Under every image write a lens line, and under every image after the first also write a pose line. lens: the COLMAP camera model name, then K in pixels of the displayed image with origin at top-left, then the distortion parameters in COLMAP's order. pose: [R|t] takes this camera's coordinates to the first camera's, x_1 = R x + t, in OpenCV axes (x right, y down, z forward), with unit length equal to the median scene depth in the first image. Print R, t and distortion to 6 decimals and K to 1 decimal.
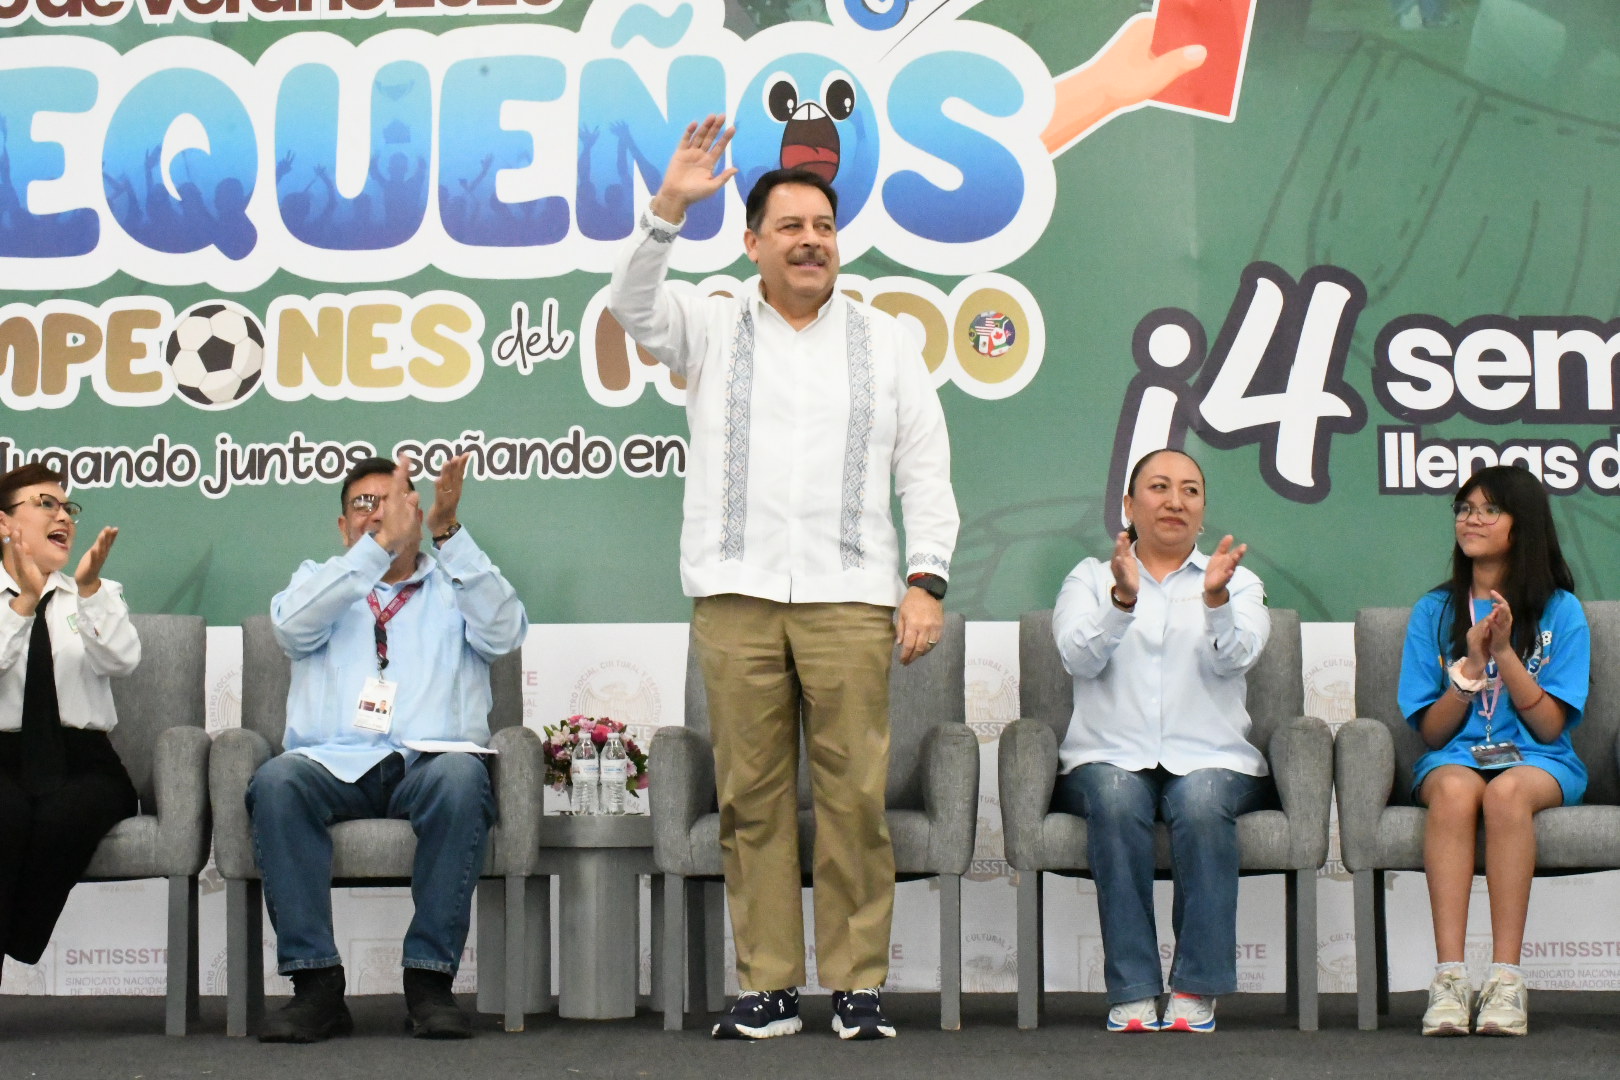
lens RADIAL K [[3058.9, 0, 810.0], [0, 3058.9, 540.0], [0, 0, 1]] dist [-0.068439, 0.378273]
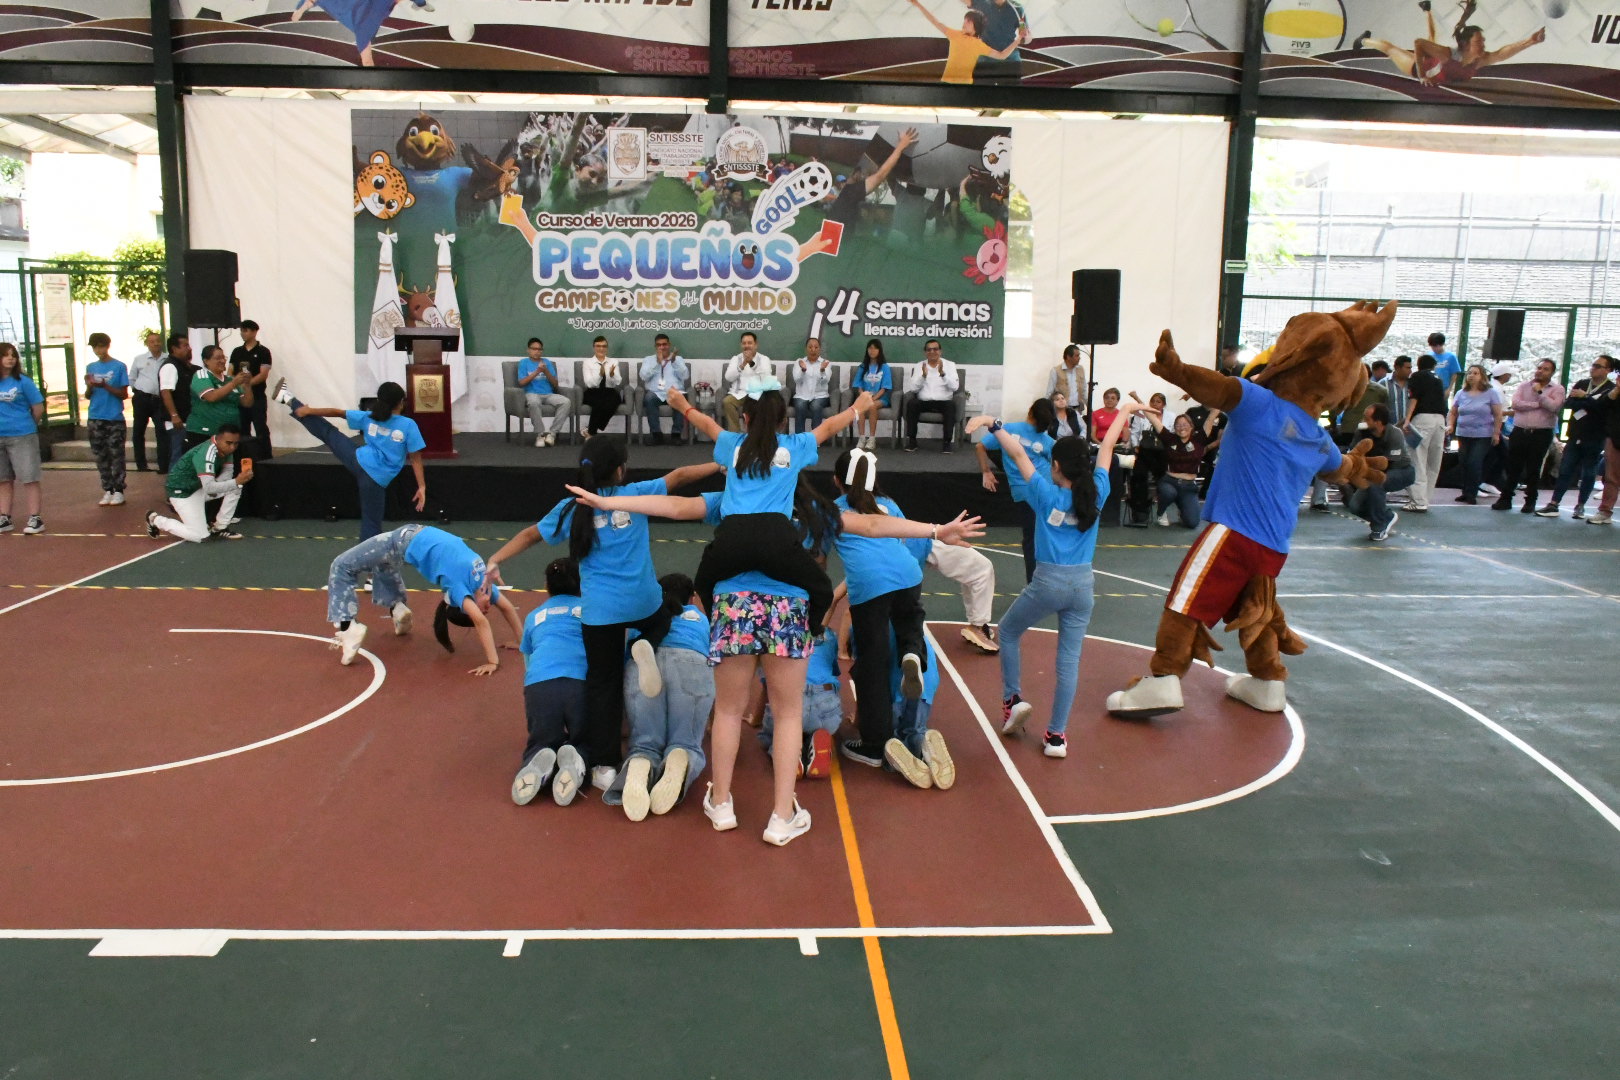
lens RADIAL K [[1233.5, 0, 794.0], [0, 1233.5, 534.5], [0, 0, 1]] dist [-0.026032, -0.001160]
pose [[0.998781, 0.015783, 0.046763, -0.011762], [-0.027306, 0.965977, 0.257184, -0.211438], [-0.041113, -0.258147, 0.965230, -0.977912]]
